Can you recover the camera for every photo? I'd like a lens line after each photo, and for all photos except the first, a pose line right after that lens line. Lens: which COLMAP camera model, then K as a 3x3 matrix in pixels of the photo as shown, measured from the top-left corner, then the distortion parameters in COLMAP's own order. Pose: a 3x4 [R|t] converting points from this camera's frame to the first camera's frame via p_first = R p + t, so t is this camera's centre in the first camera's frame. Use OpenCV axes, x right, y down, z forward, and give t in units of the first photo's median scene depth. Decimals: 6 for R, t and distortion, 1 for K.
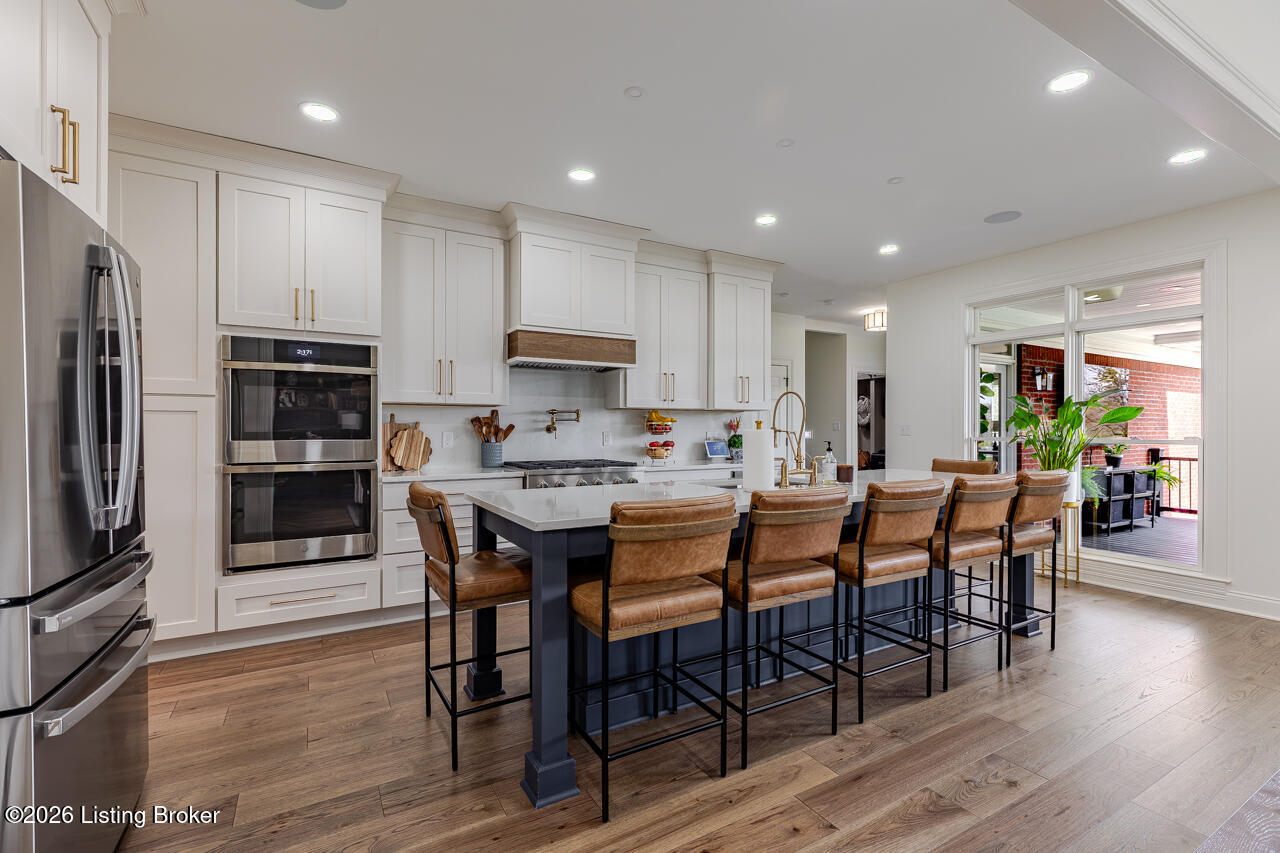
lens RADIAL K [[574.6, 0, 645.4], [0, 574.6, 430.7], [0, 0, 1]] dist [0.006810, -0.002113]
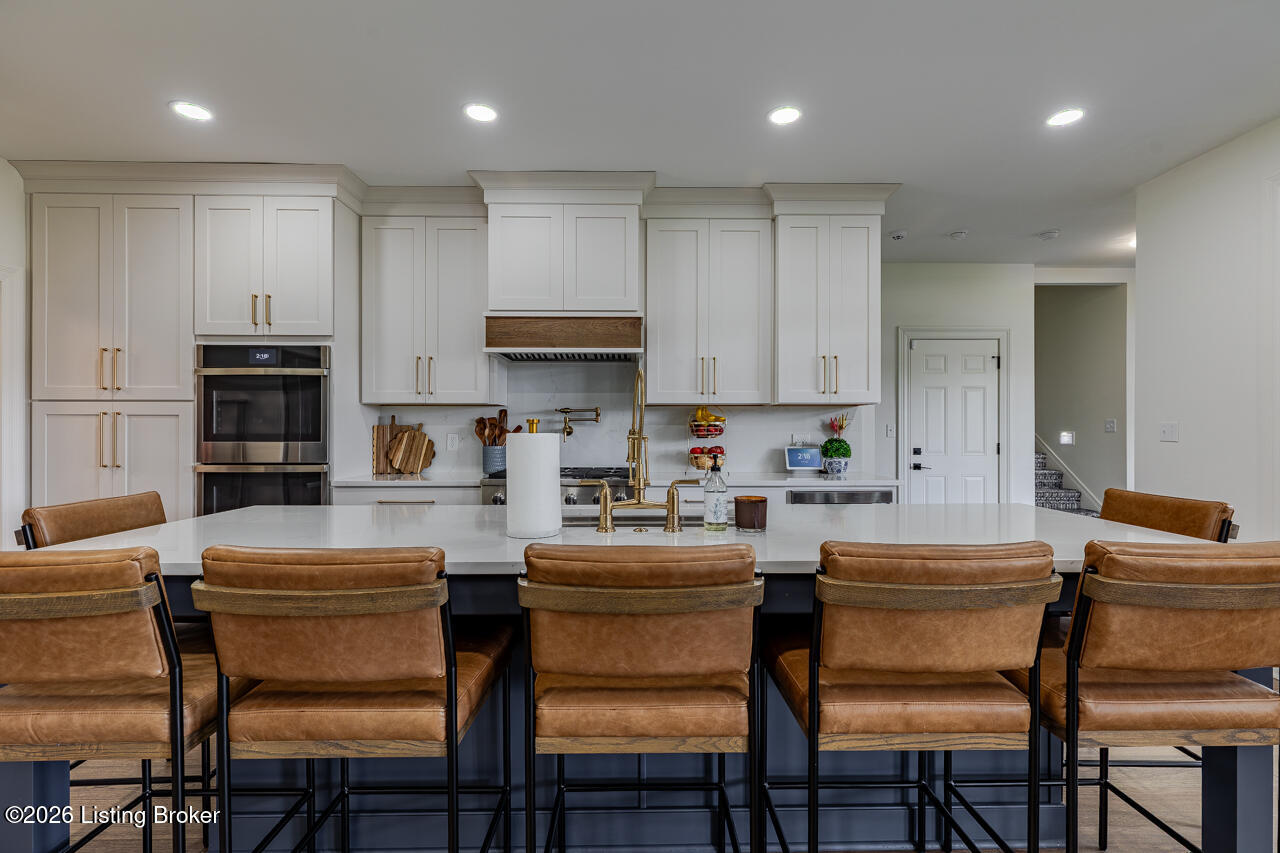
lens RADIAL K [[574.6, 0, 646.5], [0, 574.6, 428.5], [0, 0, 1]] dist [0.006810, -0.002113]
pose [[0.871045, -0.001141, -0.491203, 0.386157], [-0.000976, 0.999991, -0.004054, -0.003188], [0.491203, 0.004011, 0.871036, 0.335755]]
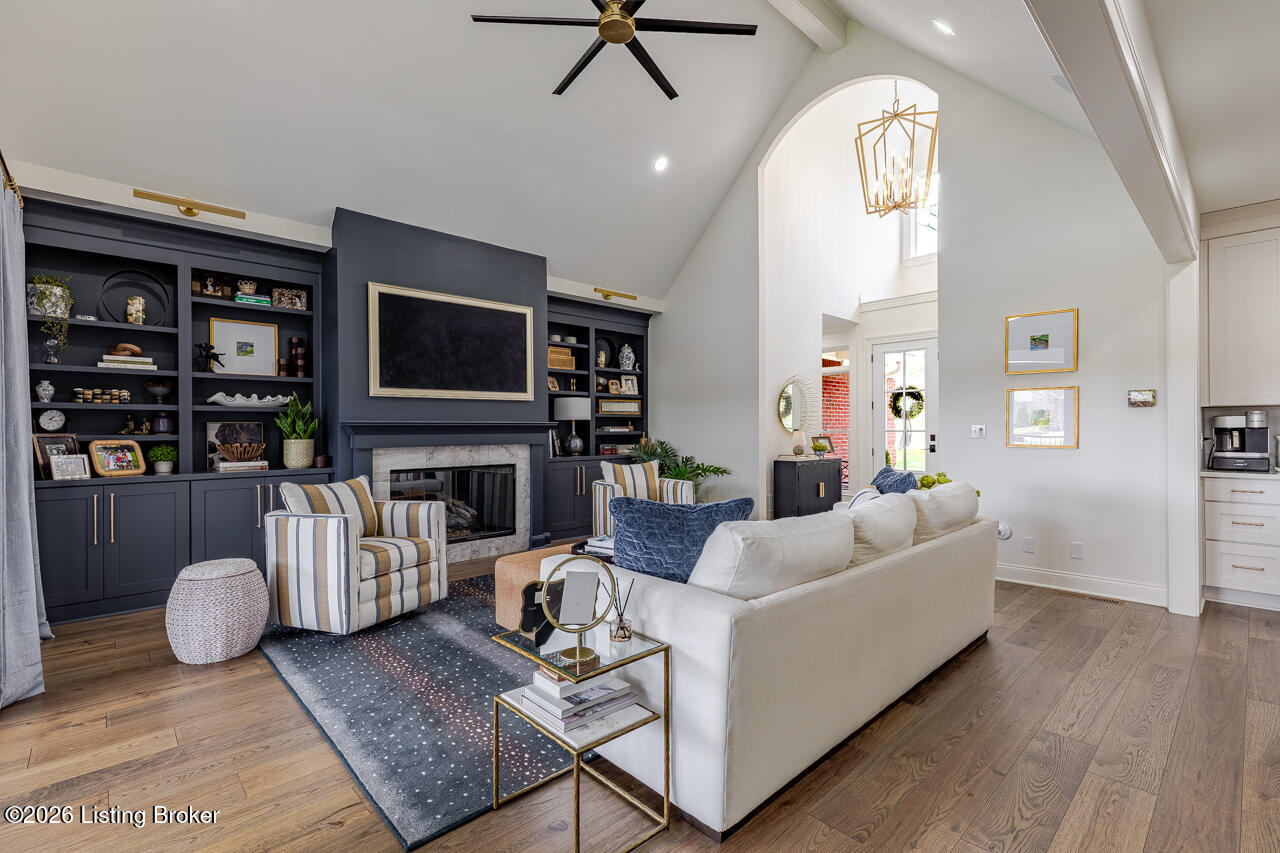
lens RADIAL K [[574.6, 0, 650.9], [0, 574.6, 427.9], [0, 0, 1]] dist [0.006810, -0.002113]
pose [[-0.972739, 0.002624, -0.231888, 0.844050], [0.002554, 0.999997, 0.000602, -0.003947], [0.231889, -0.000007, -0.972742, 0.774296]]
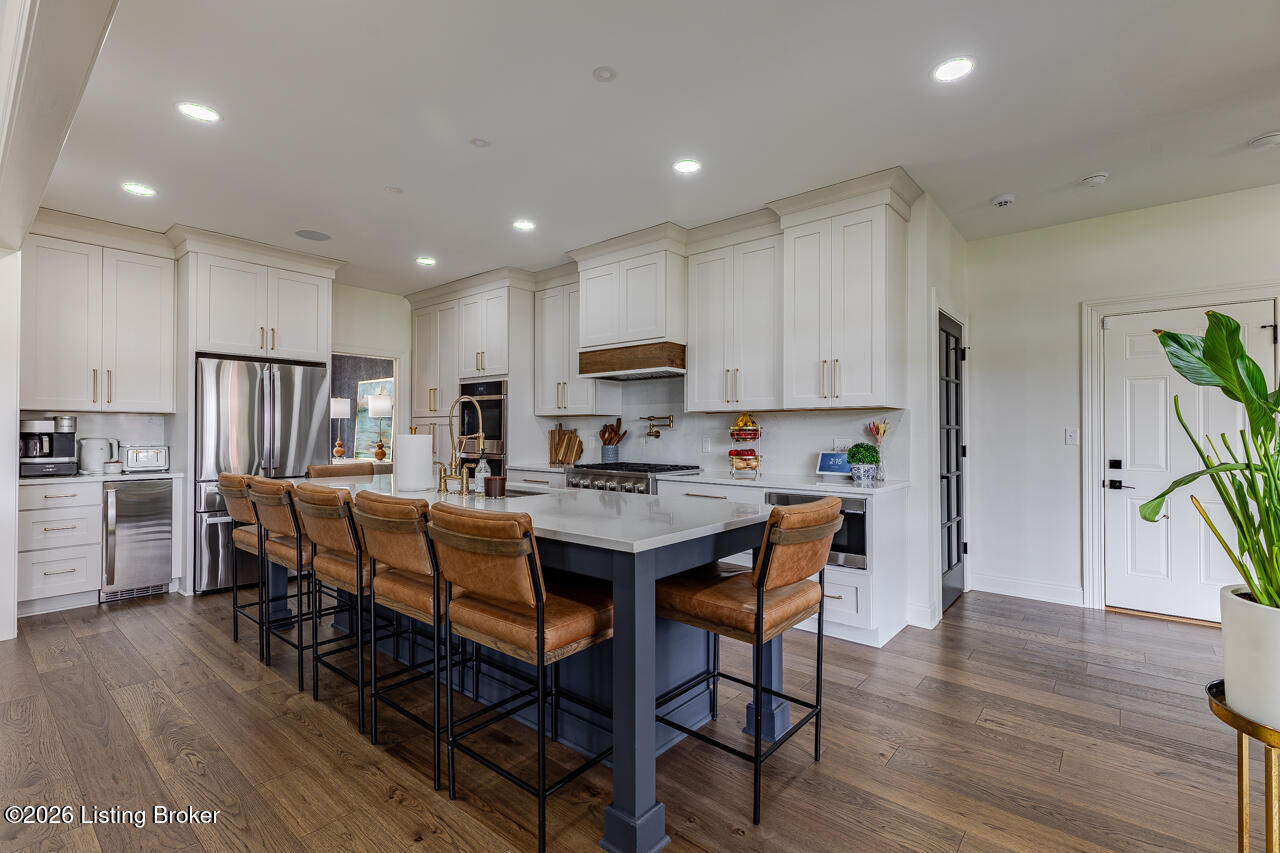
lens RADIAL K [[574.6, 0, 646.0], [0, 574.6, 429.0], [0, 0, 1]] dist [0.006810, -0.002113]
pose [[0.340971, -0.005324, -0.940059, 0.897379], [-0.005296, 0.999957, -0.007584, -0.005325], [0.940059, 0.007564, 0.340928, 0.667019]]
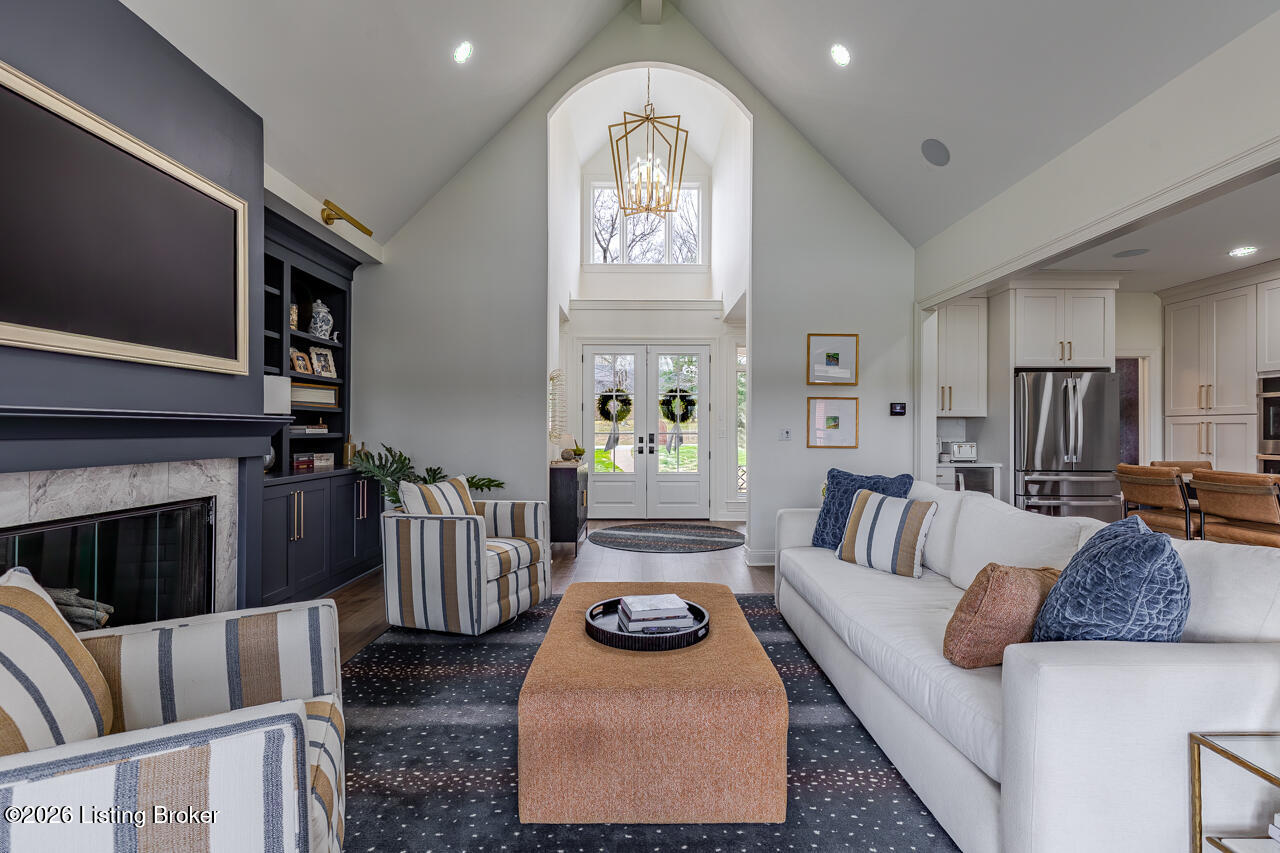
lens RADIAL K [[574.6, 0, 648.0], [0, 574.6, 428.4], [0, 0, 1]] dist [0.006810, -0.002113]
pose [[-0.494211, -0.005422, -0.869325, 1.181862], [-0.005311, 0.999981, -0.003218, -0.001724], [0.869326, 0.003027, -0.494231, 0.193958]]
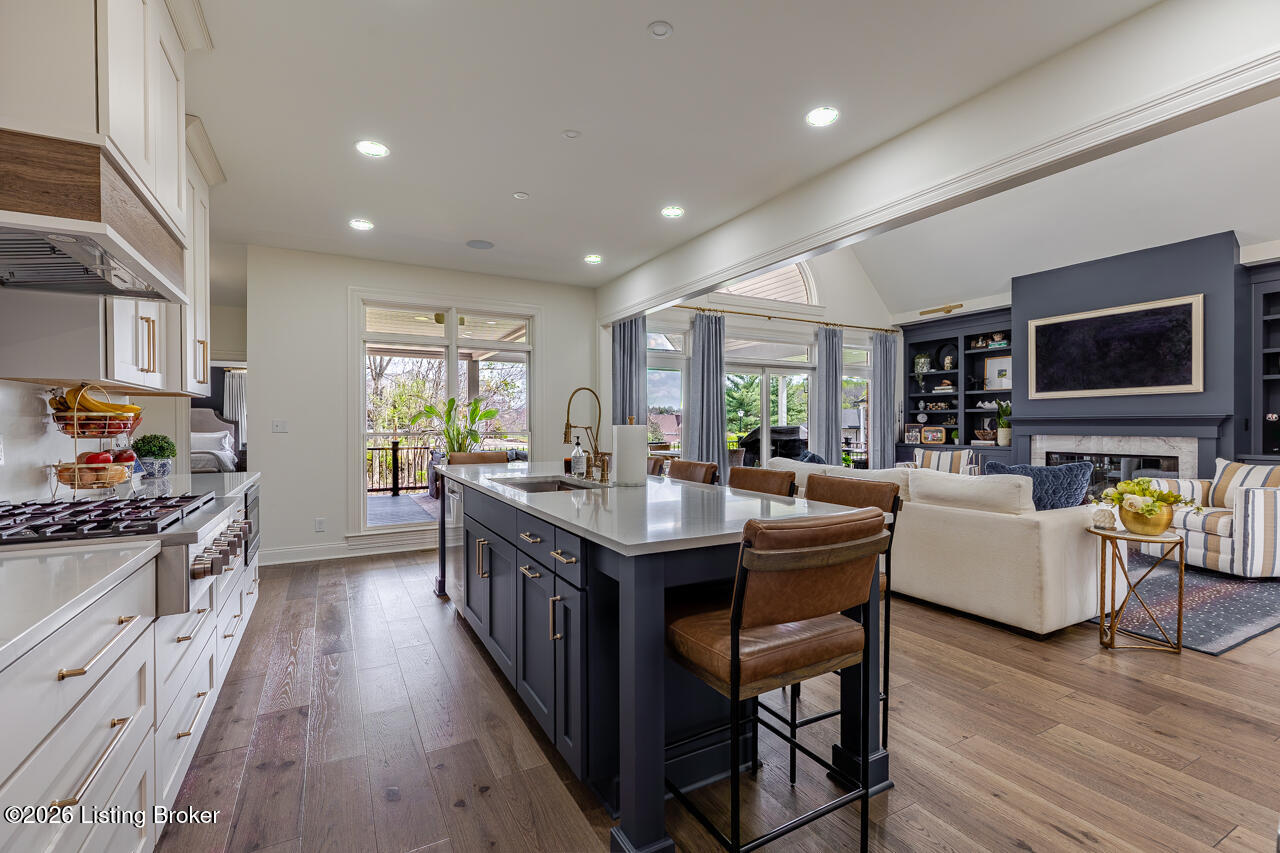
lens RADIAL K [[574.6, 0, 643.0], [0, 574.6, 428.1], [0, 0, 1]] dist [0.006810, -0.002113]
pose [[0.028465, -0.008001, 0.999563, -0.528387], [0.004847, 0.999957, 0.007867, -0.003020], [-0.999583, 0.004621, 0.028502, 0.608006]]
